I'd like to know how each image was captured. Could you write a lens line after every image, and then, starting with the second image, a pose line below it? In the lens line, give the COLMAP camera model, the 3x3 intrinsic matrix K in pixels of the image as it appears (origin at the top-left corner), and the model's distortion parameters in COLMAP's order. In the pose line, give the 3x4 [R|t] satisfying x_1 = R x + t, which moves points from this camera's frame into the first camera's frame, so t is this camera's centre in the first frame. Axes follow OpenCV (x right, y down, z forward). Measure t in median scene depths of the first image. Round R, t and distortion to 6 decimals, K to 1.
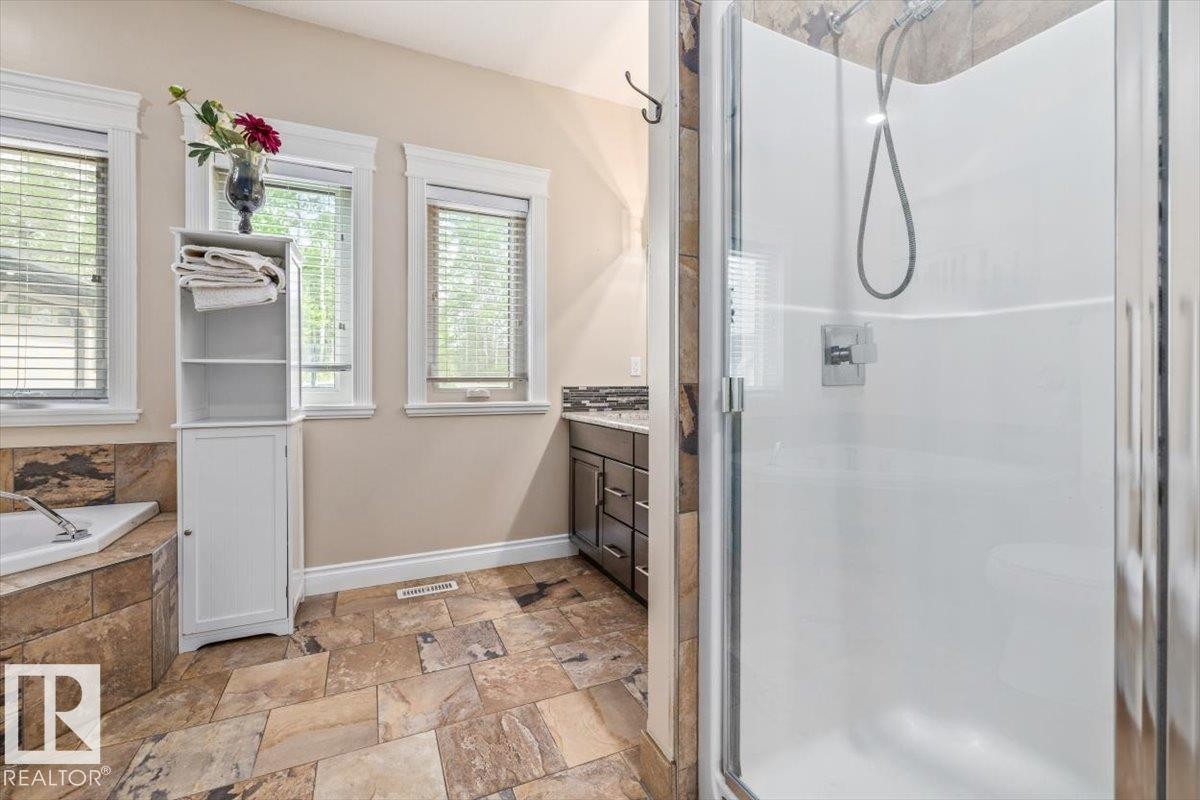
lens RADIAL K [[506.8, 0, 597.5], [0, 506.8, 379.8], [0, 0, 1]] dist [0.000578, -0.000349]
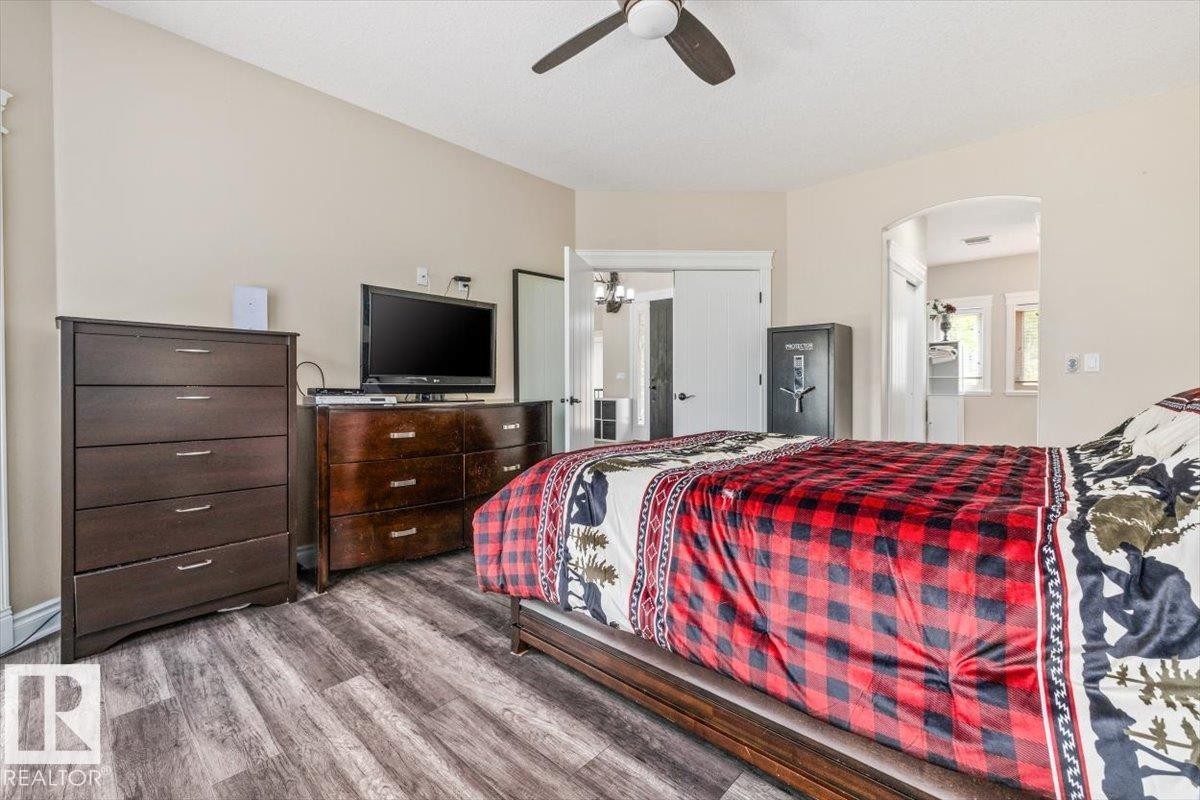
lens RADIAL K [[506.8, 0, 596.3], [0, 506.8, 389.9], [0, 0, 1]] dist [0.000578, -0.000349]
pose [[0.384841, 0.007319, -0.922954, 1.559881], [-0.001556, 0.999972, 0.007281, 0.031771], [0.922982, -0.001366, 0.384841, -2.496528]]
